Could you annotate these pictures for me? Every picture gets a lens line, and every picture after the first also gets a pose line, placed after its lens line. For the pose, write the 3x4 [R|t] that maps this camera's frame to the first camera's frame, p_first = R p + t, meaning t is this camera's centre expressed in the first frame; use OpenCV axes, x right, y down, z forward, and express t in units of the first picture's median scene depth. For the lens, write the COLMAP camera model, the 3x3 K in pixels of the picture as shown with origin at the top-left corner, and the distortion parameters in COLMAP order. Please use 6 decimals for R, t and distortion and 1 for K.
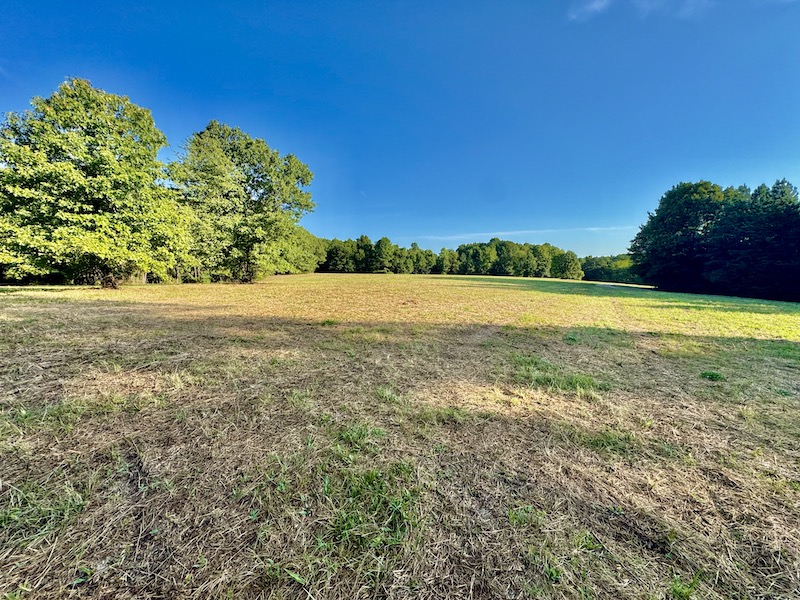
lens RADIAL K [[316.1, 0, 401.0], [0, 316.1, 298.8], [0, 0, 1]] dist [-0.000174, 0.000130]
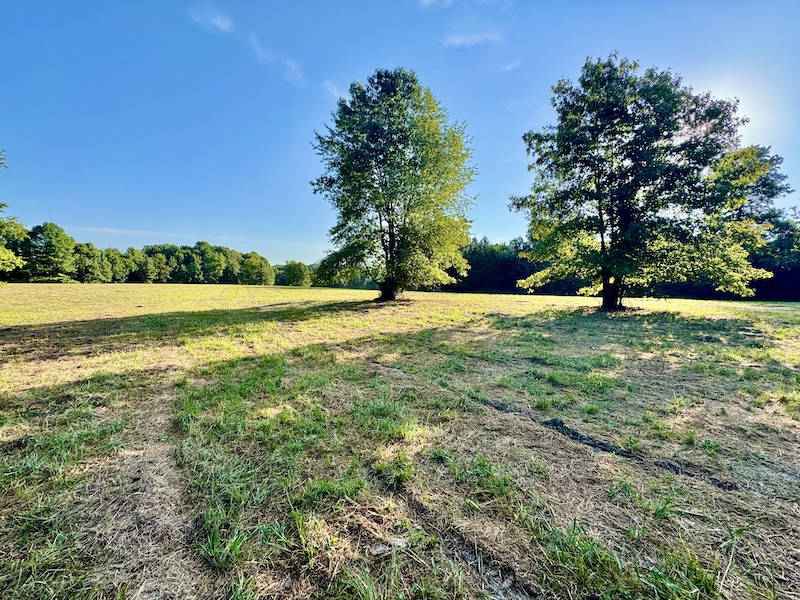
lens RADIAL K [[316.1, 0, 398.2], [0, 316.1, 300.5], [0, 0, 1]] dist [-0.000174, 0.000130]
pose [[0.518948, -0.053165, 0.853151, -0.232911], [0.070635, 0.997318, 0.019184, -0.009828], [-0.851882, 0.050306, 0.521312, 0.116941]]
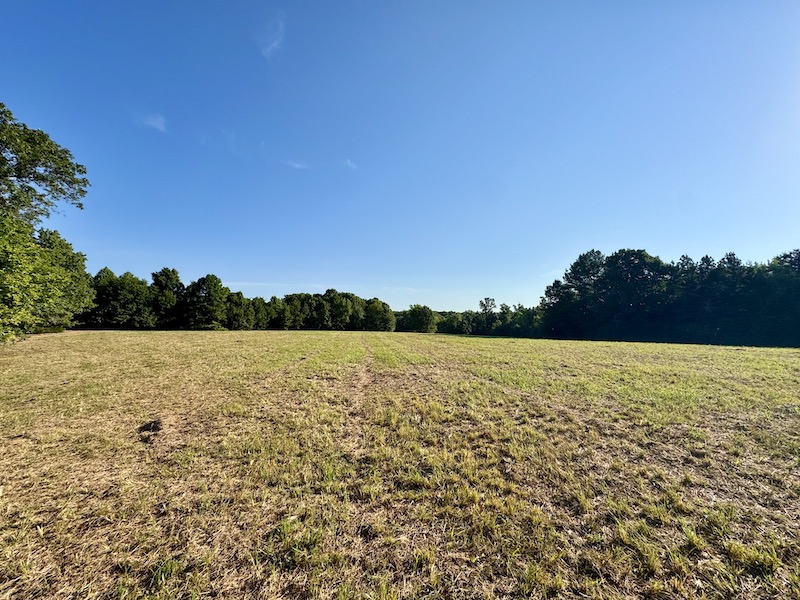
lens RADIAL K [[316.1, 0, 404.4], [0, 316.1, 301.1], [0, 0, 1]] dist [-0.000174, 0.000130]
pose [[0.759450, 0.045732, 0.648957, -0.172638], [0.062726, 0.987731, -0.143011, -0.020278], [-0.647535, 0.149317, 0.747264, 0.251498]]
